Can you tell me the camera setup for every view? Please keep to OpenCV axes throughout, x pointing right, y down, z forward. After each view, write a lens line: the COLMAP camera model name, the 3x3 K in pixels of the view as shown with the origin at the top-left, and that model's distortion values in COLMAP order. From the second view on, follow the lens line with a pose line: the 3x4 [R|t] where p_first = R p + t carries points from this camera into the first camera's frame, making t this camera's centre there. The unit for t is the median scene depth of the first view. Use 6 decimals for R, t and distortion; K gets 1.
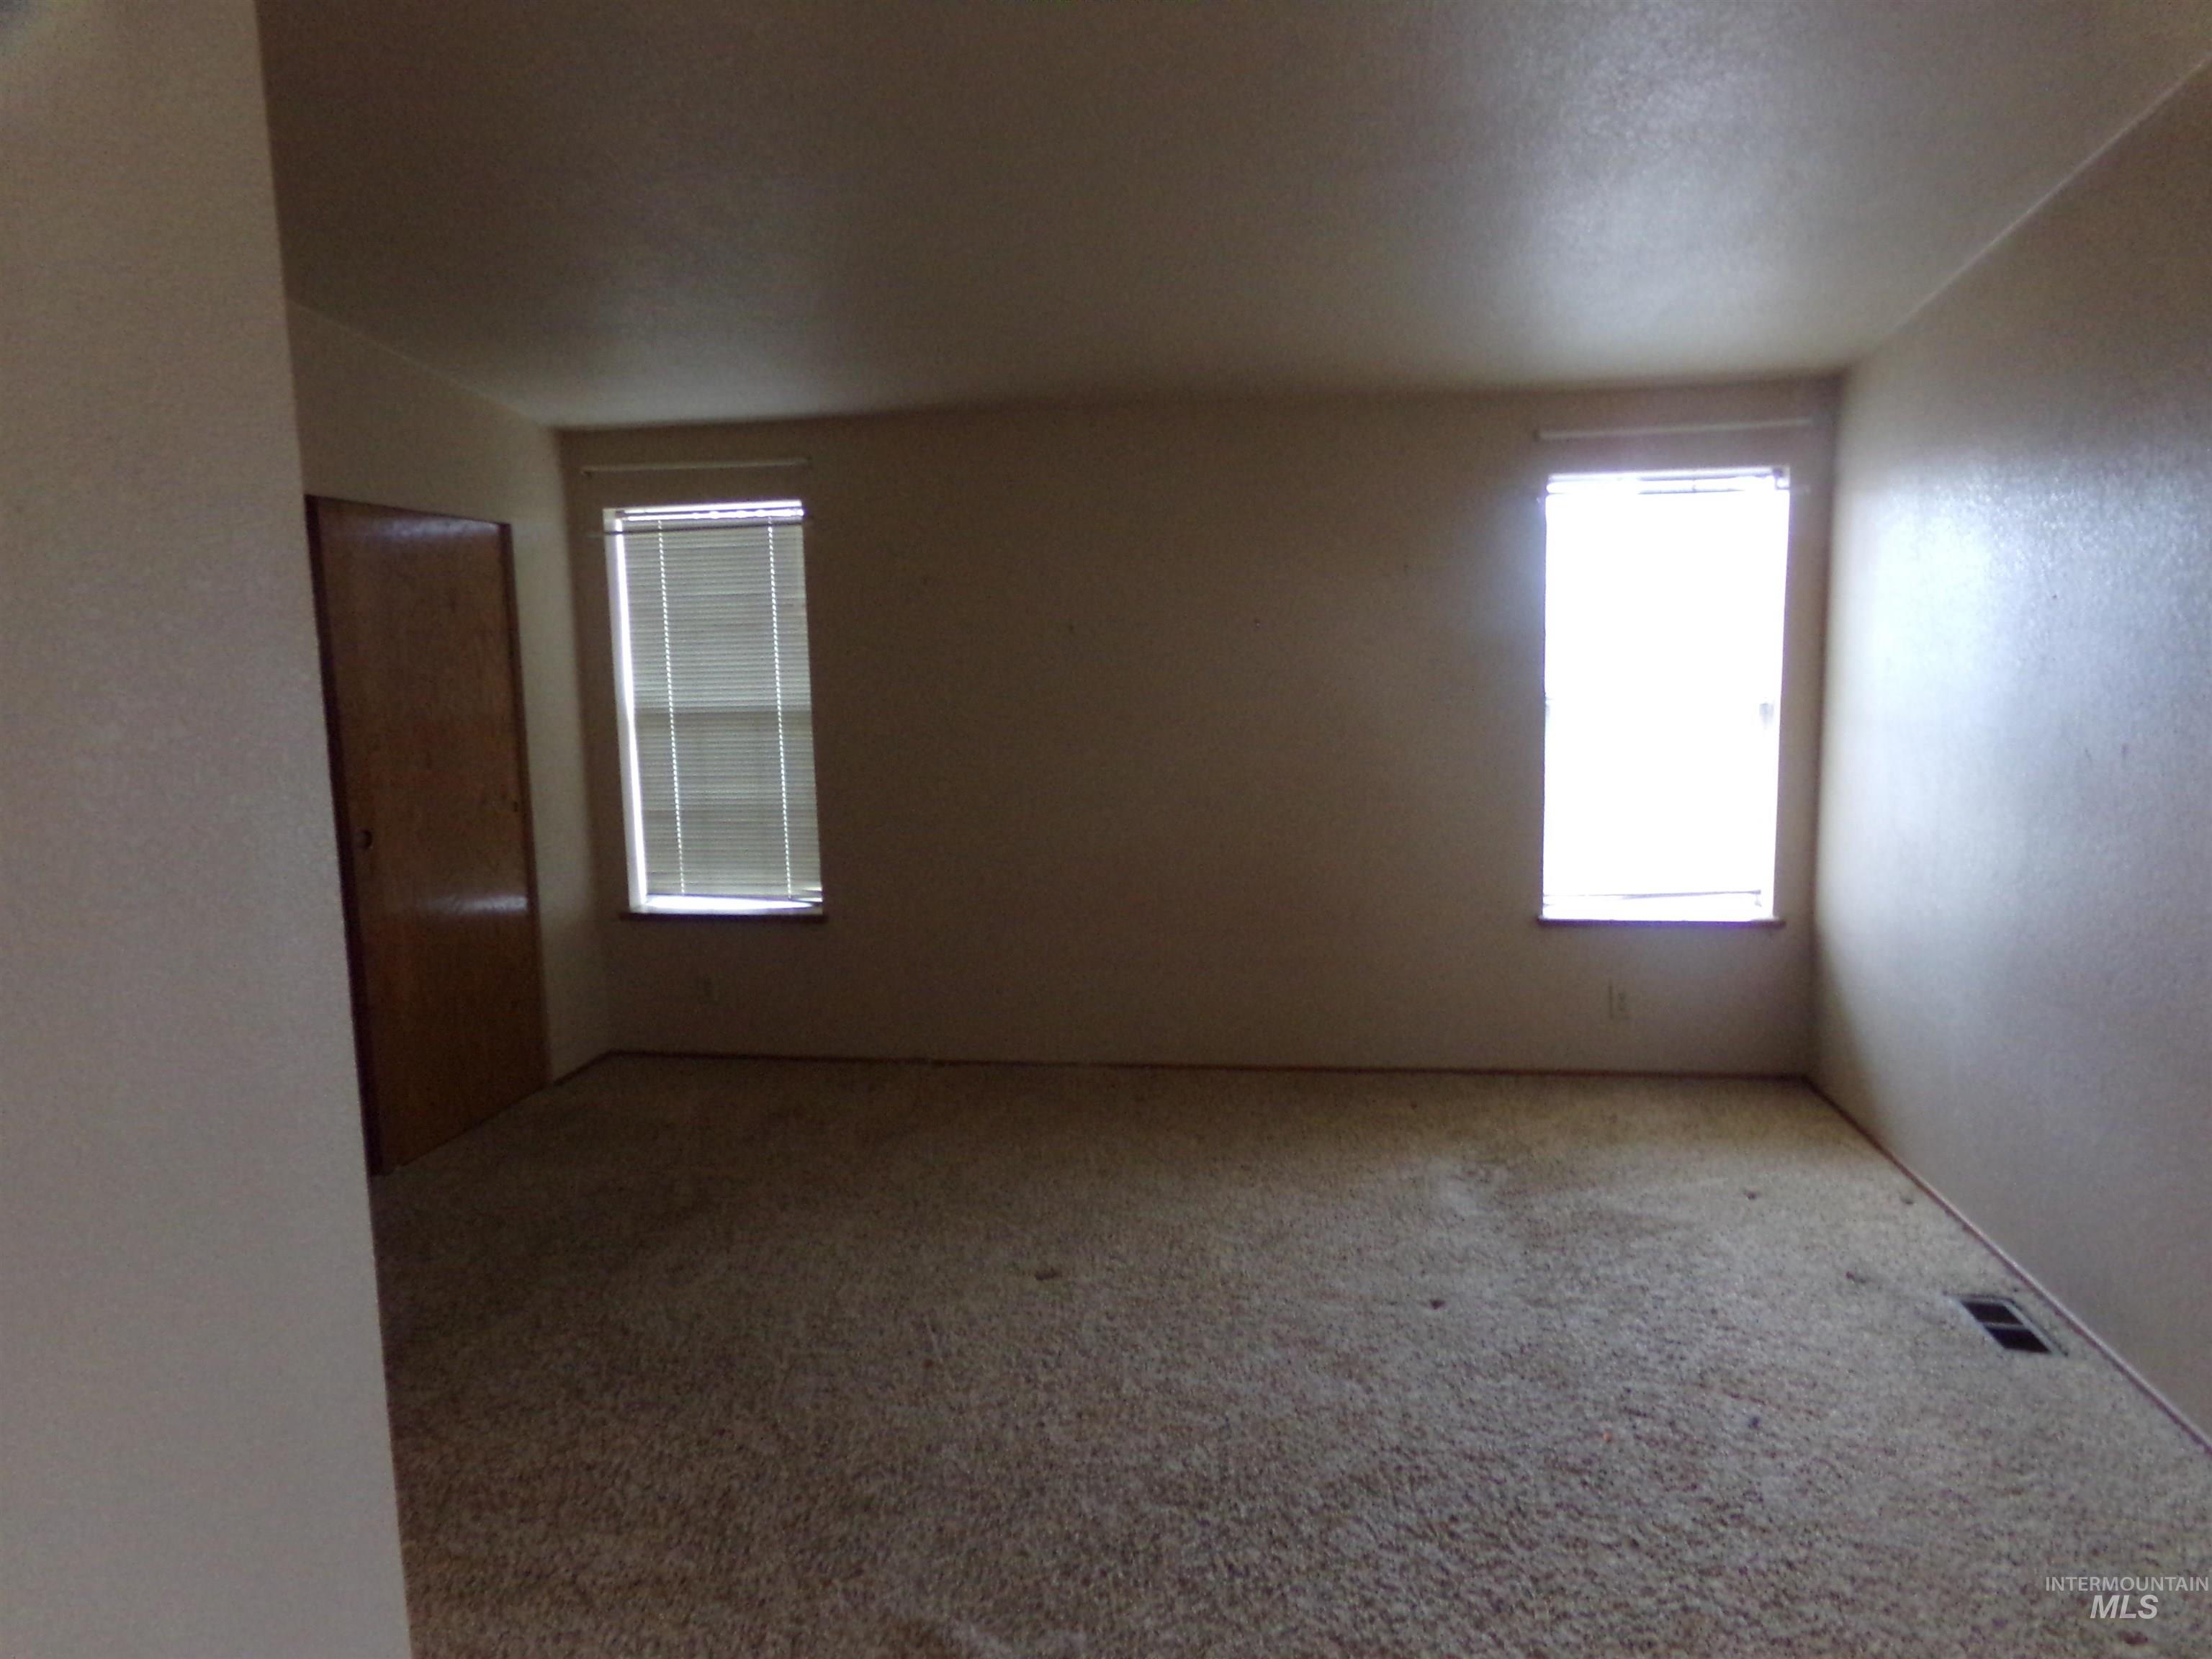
lens RADIAL K [[1525.7, 0, 1098.9], [0, 1525.7, 825.4], [0, 0, 1]] dist [0.007575, 0.026117]
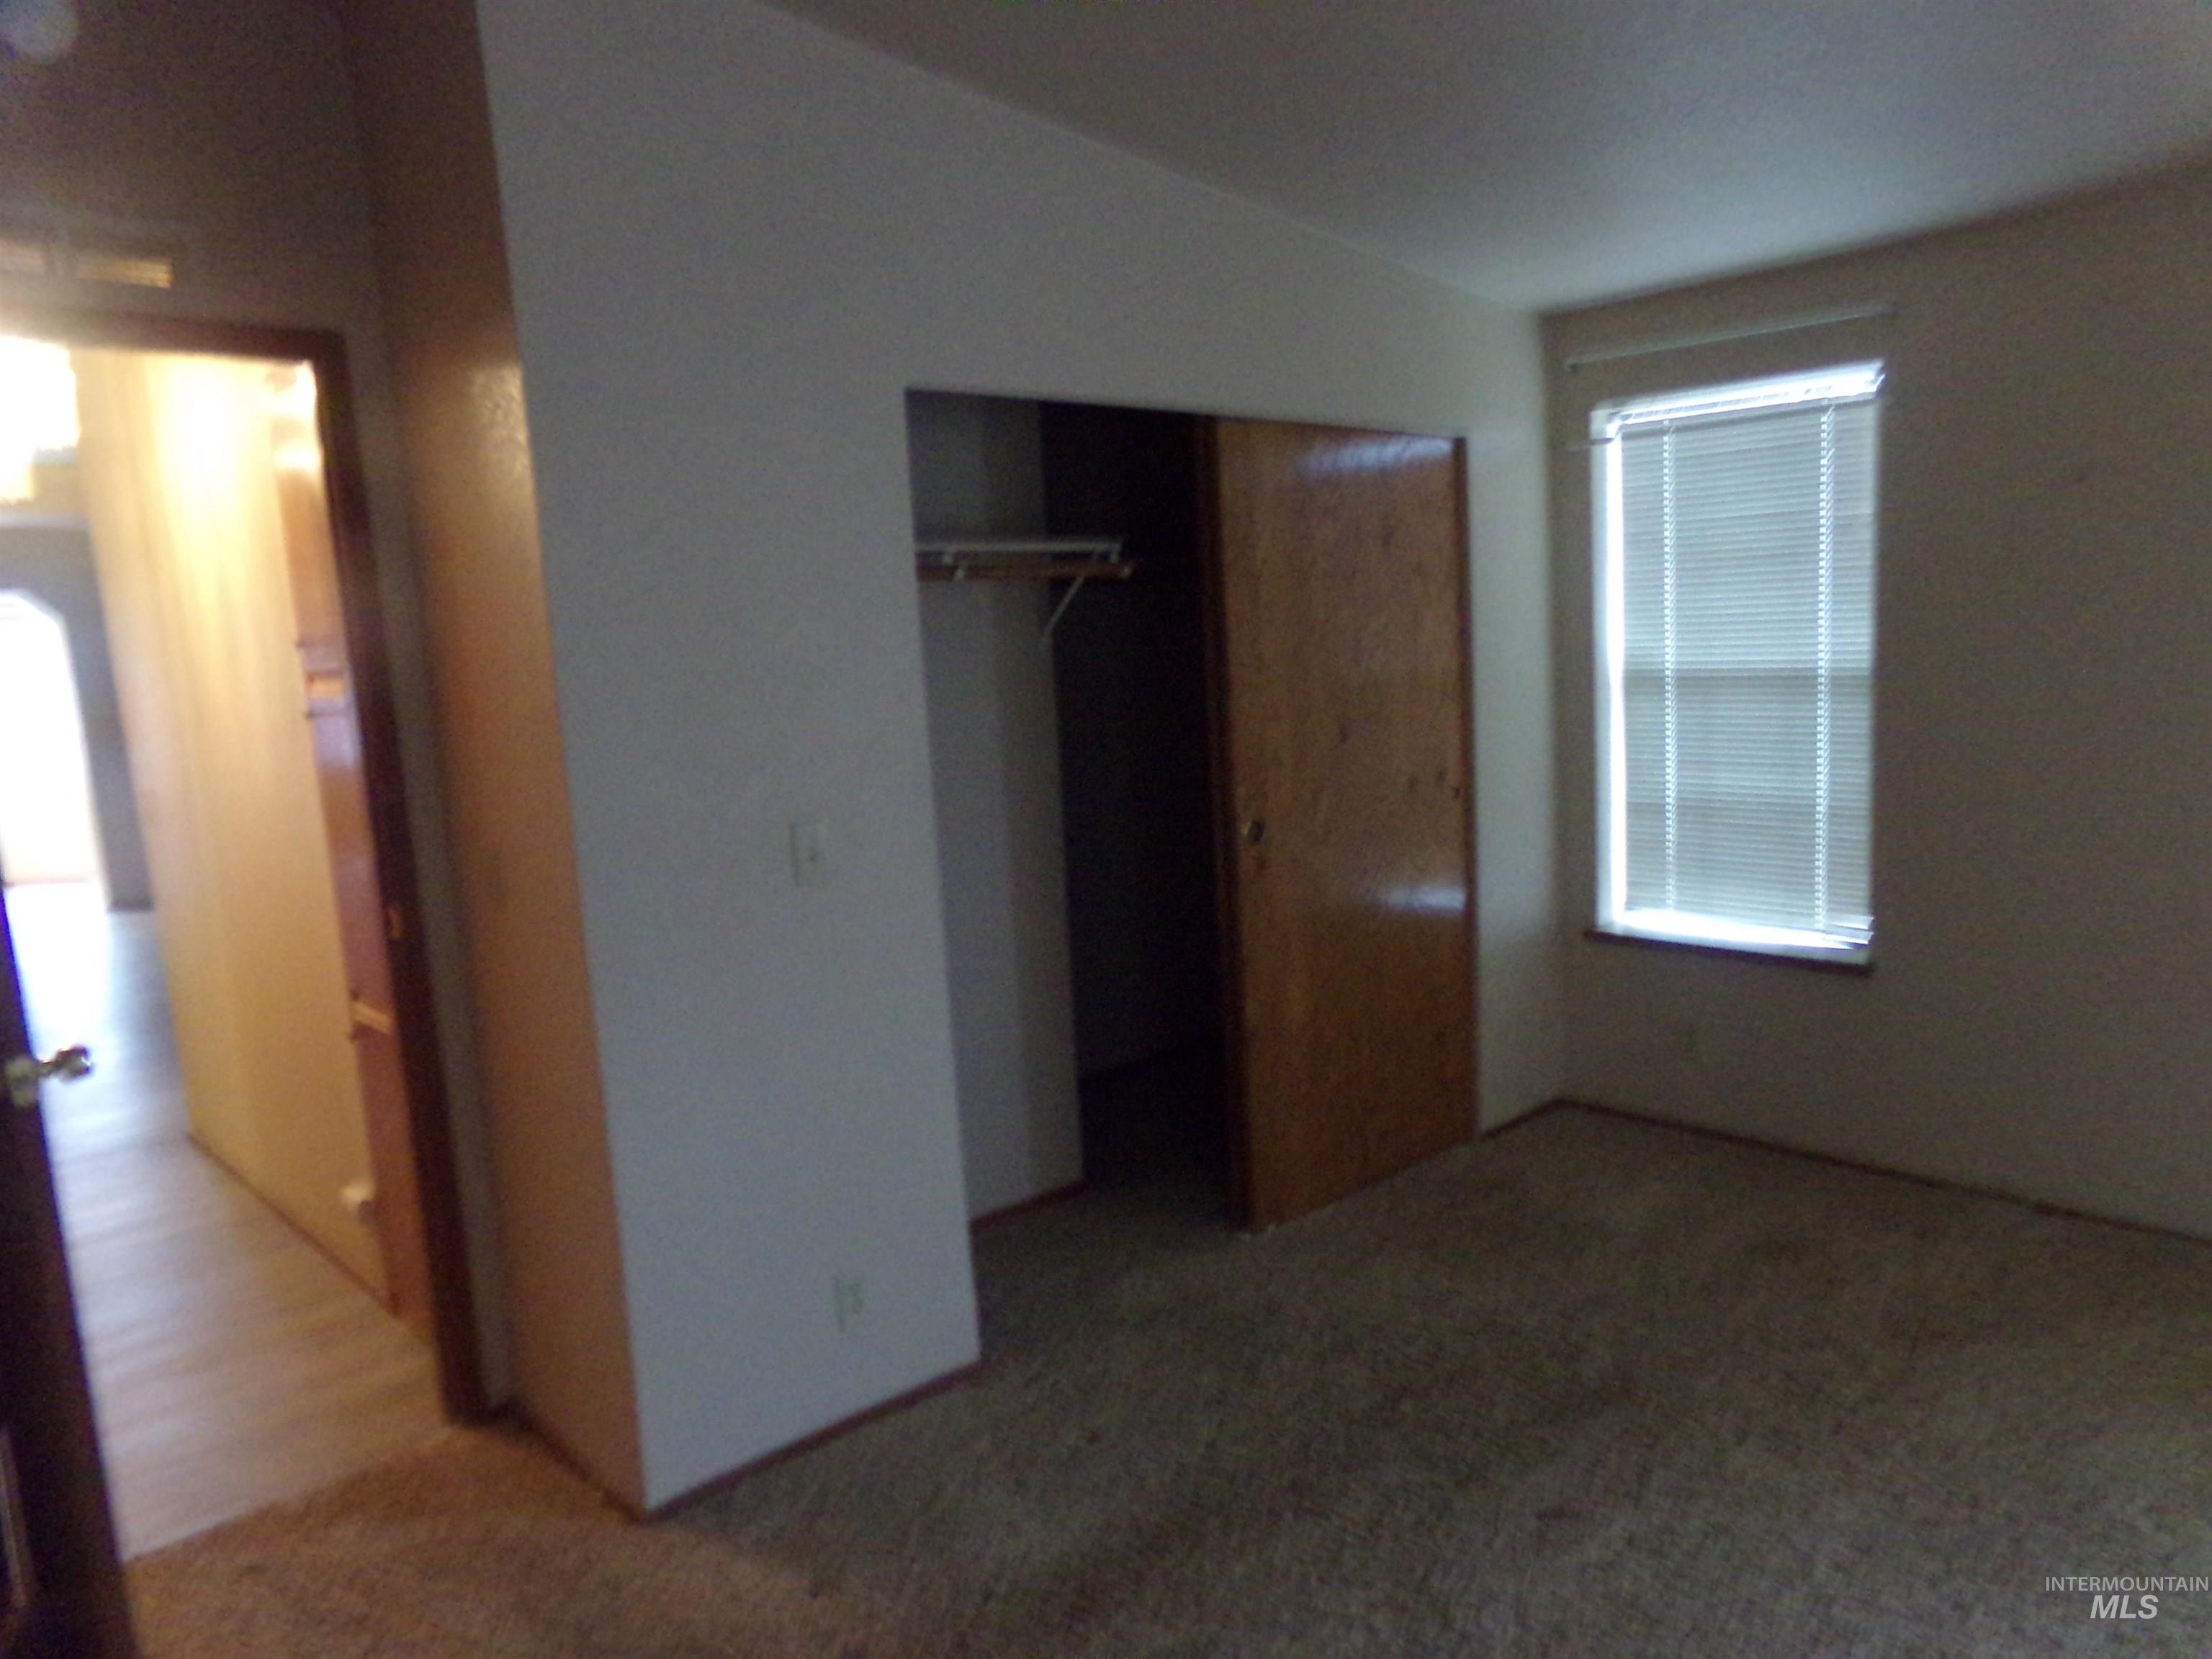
lens RADIAL K [[1525.7, 0, 1098.9], [0, 1525.7, 825.4], [0, 0, 1]] dist [0.007575, 0.026117]
pose [[0.779621, 0.075696, -0.621661, -0.023520], [-0.052225, 0.997069, 0.055913, -0.027724], [0.624071, -0.011124, 0.781289, 0.237739]]
